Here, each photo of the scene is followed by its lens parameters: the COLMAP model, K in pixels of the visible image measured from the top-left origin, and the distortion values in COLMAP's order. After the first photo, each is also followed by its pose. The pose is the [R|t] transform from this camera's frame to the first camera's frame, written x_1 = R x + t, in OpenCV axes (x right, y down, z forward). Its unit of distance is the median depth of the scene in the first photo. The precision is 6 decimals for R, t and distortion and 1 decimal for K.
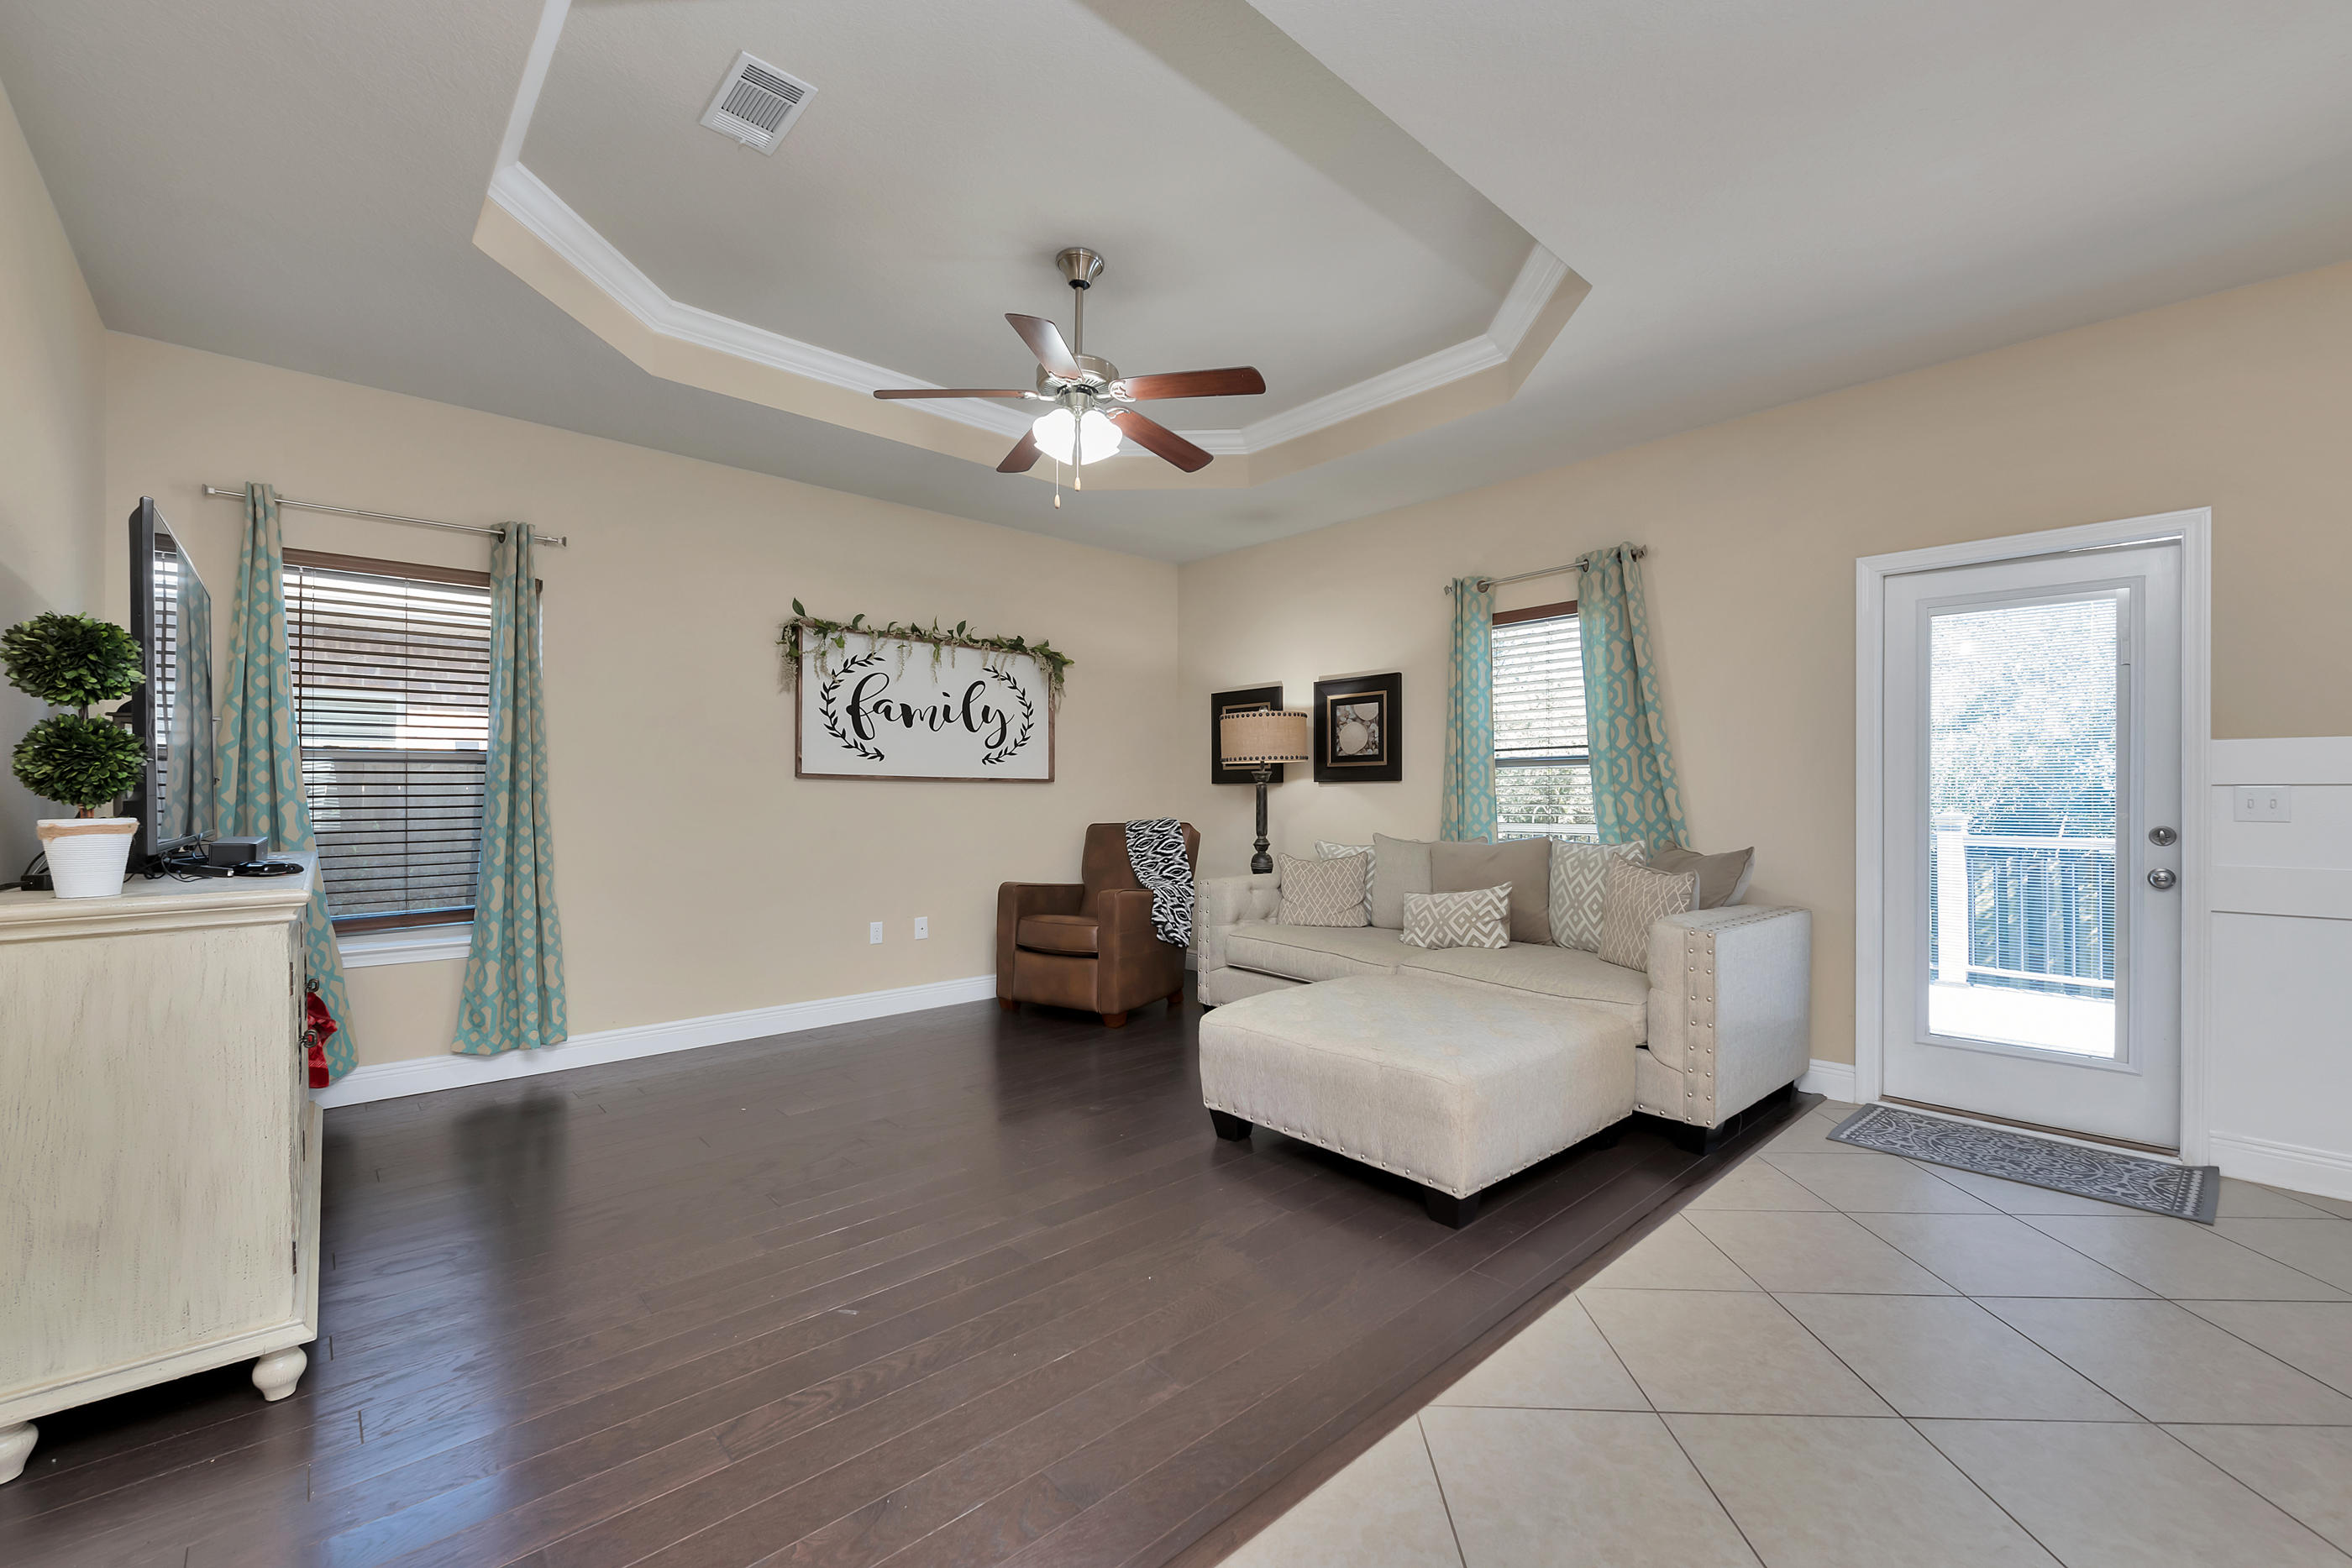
lens RADIAL K [[930.0, 0, 1196.4], [0, 930.0, 799.1], [0, 0, 1]] dist [-0.000460, -0.004957]
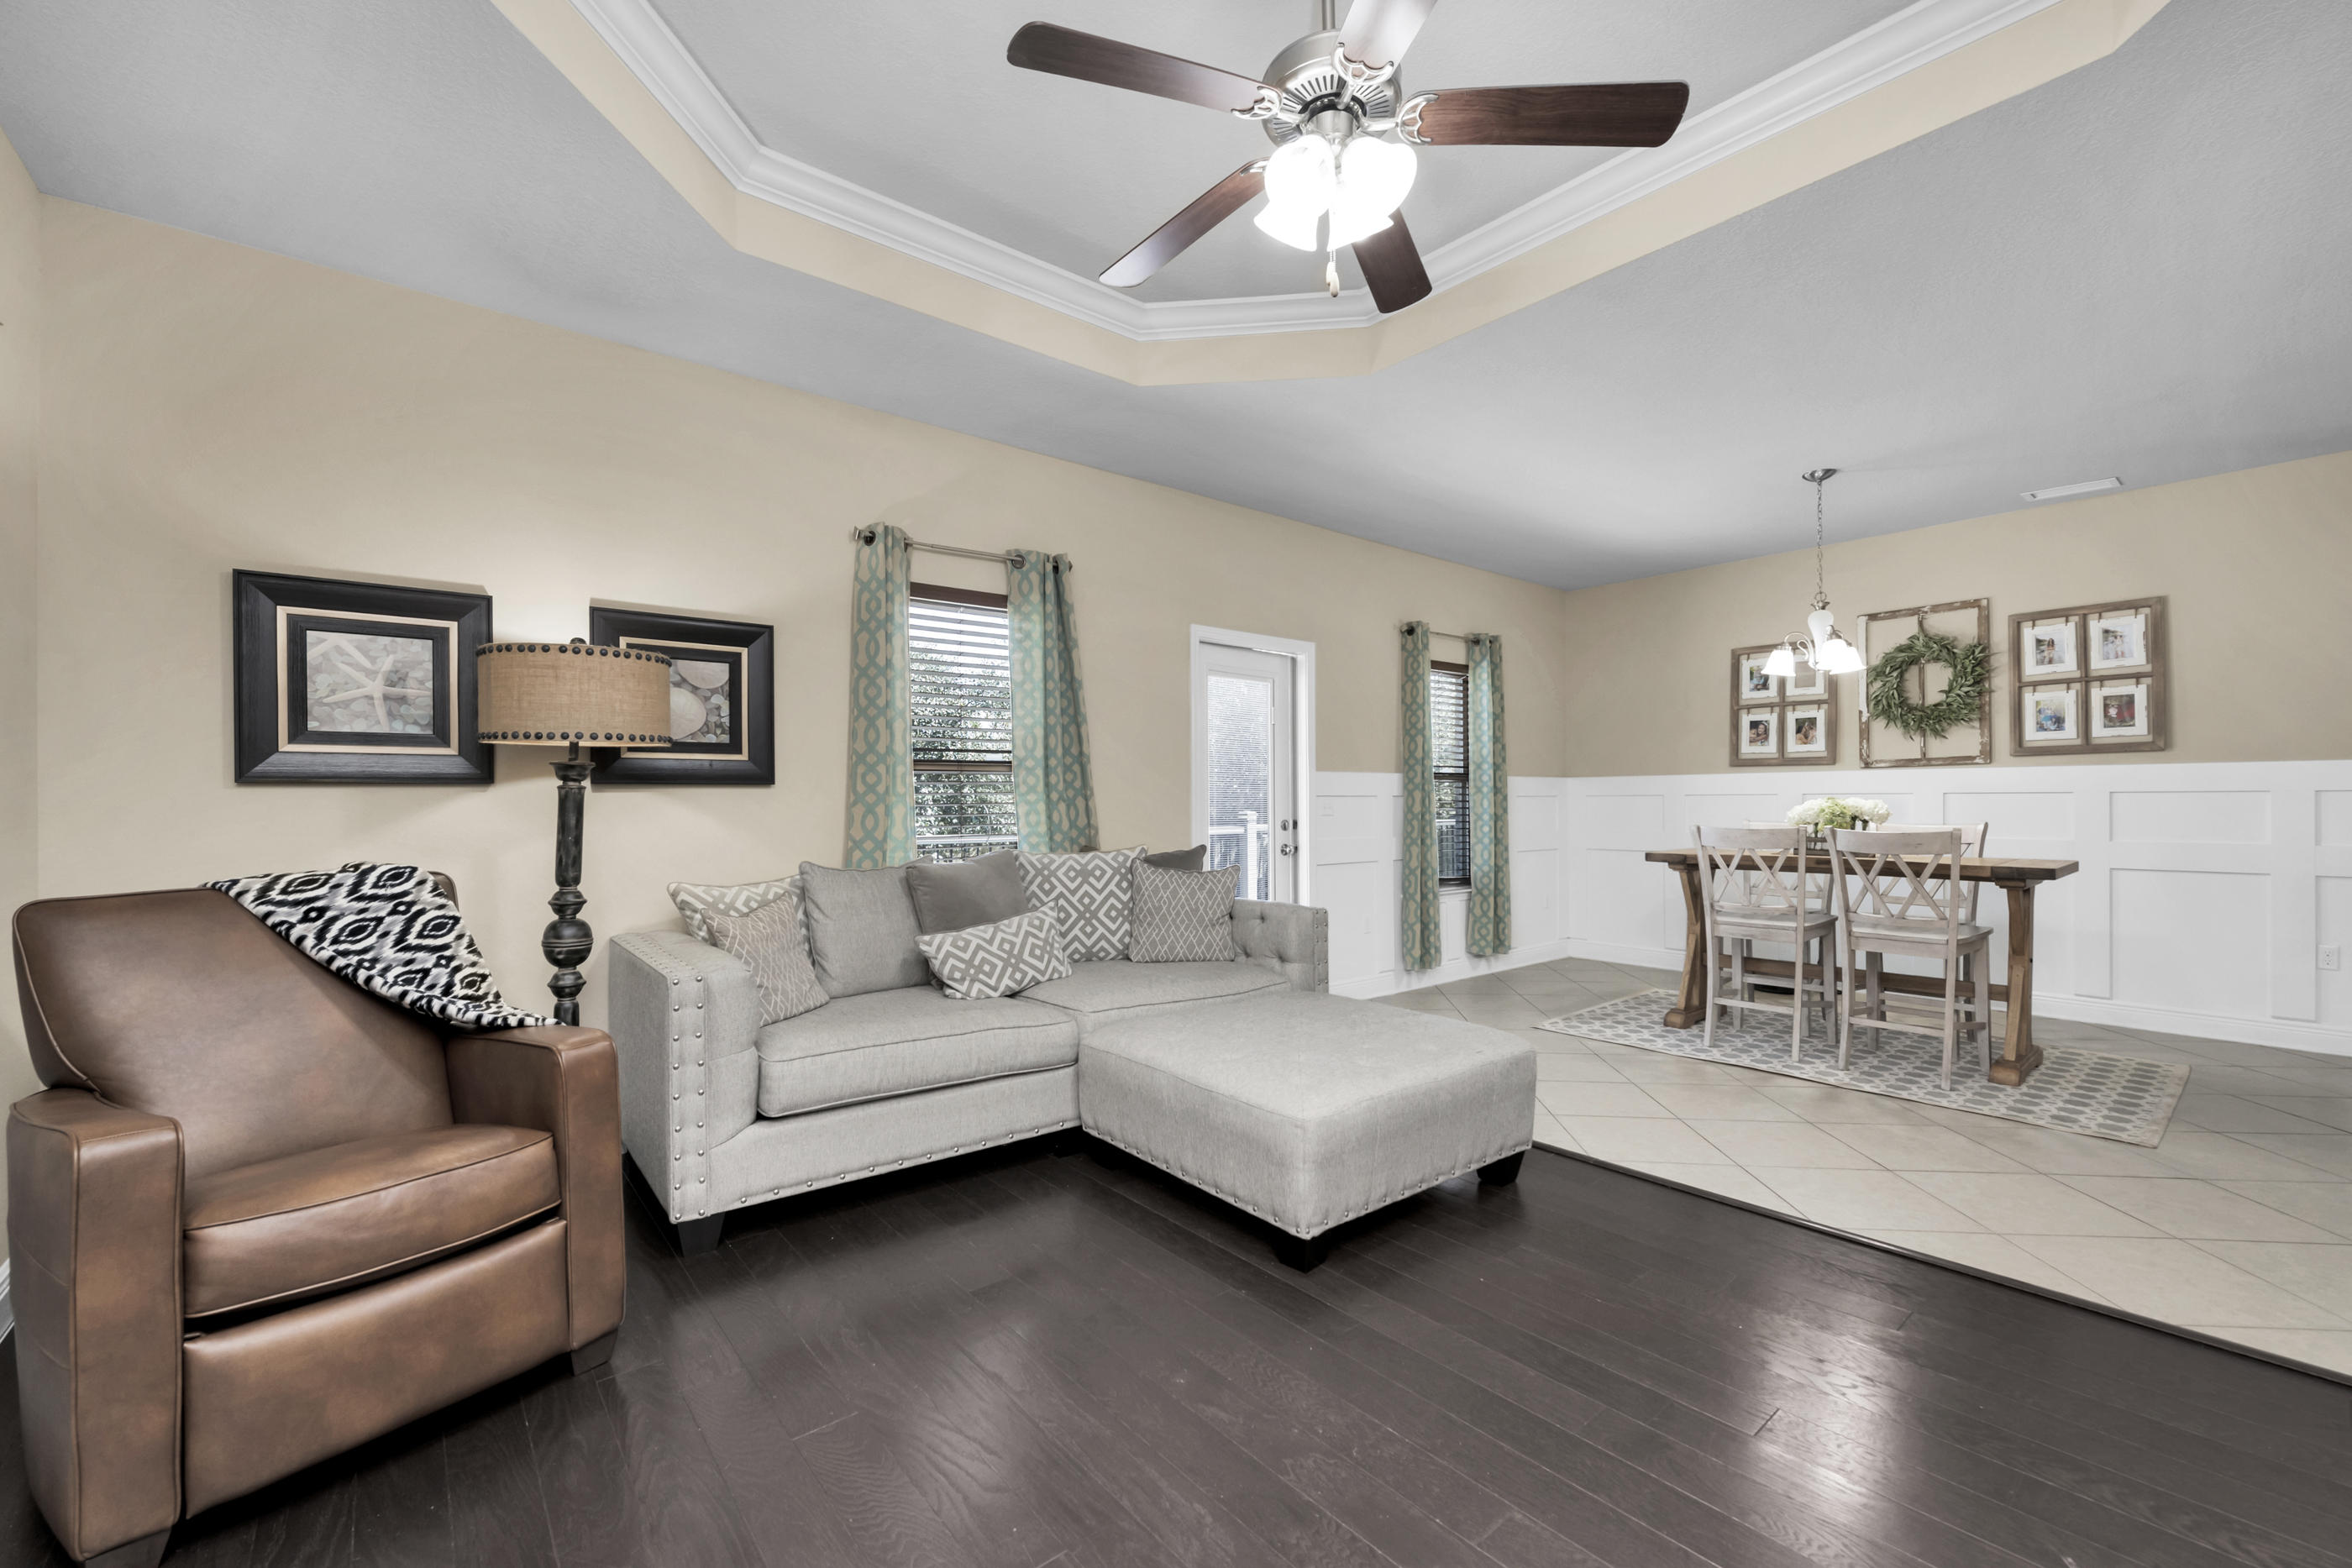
lens RADIAL K [[930.0, 0, 1196.4], [0, 930.0, 799.1], [0, 0, 1]] dist [-0.000460, -0.004957]
pose [[0.078014, 0.001591, 0.996951, -0.470818], [0.010153, 0.999946, -0.002390, -0.004346], [-0.996901, 0.010308, 0.077994, 0.682610]]
